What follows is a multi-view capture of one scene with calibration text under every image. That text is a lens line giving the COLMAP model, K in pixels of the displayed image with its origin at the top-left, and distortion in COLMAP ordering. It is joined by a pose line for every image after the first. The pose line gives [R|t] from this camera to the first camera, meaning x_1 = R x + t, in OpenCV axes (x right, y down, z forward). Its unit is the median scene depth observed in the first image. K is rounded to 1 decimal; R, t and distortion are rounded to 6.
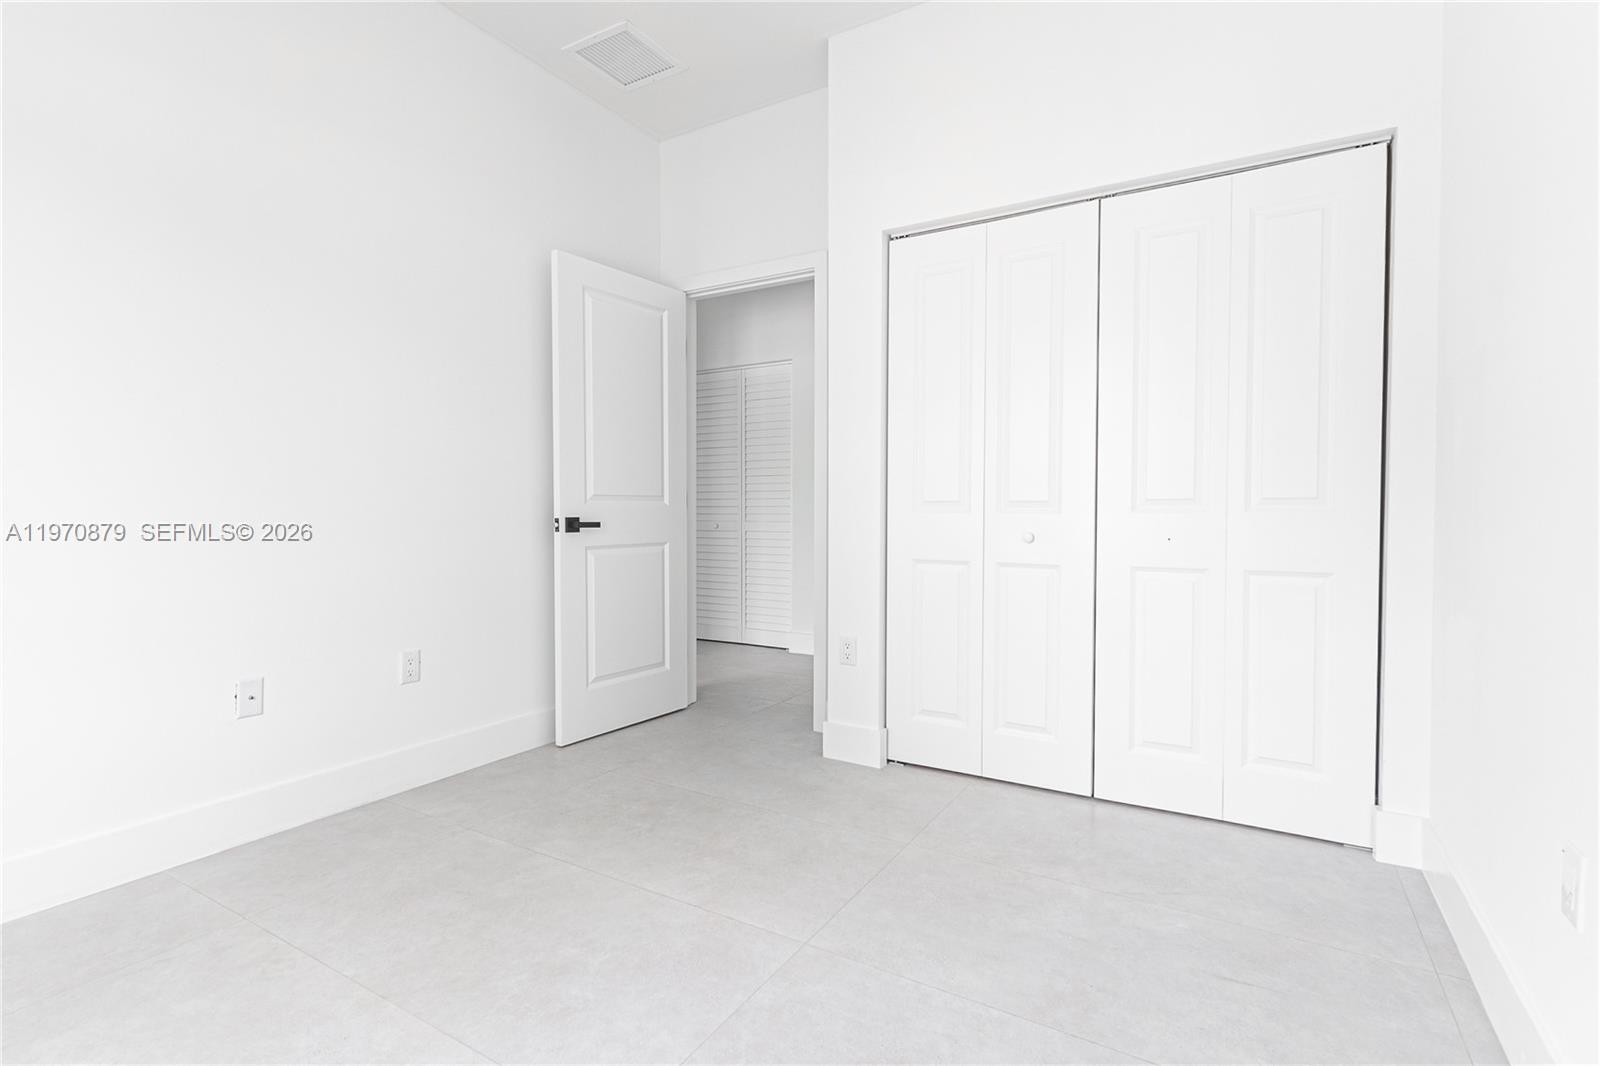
lens RADIAL K [[778.8, 0, 809.3], [0, 778.8, 530.1], [0, 0, 1]] dist [0.005762, -0.000076]
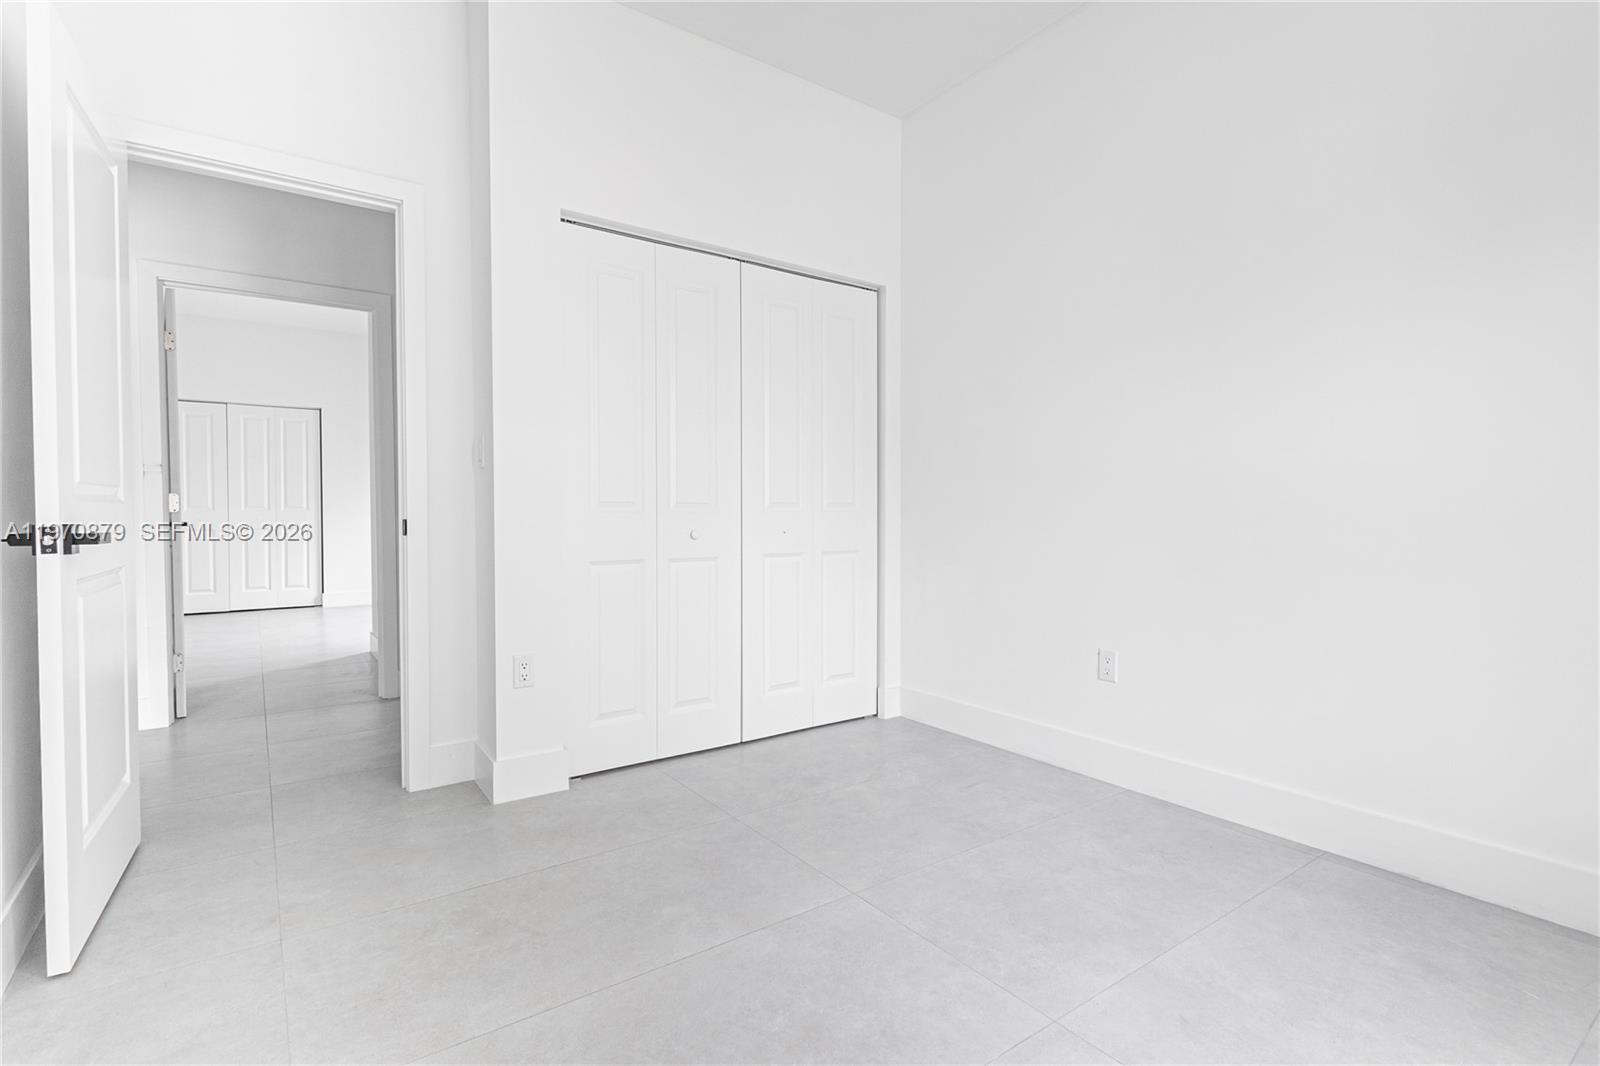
lens RADIAL K [[778.8, 0, 798.4], [0, 778.8, 529.1], [0, 0, 1]] dist [0.005762, -0.000076]
pose [[0.382933, -0.022302, 0.923507, -0.698573], [0.022866, 0.999631, 0.014659, -0.011620], [-0.923493, 0.015503, 0.383302, 0.413114]]
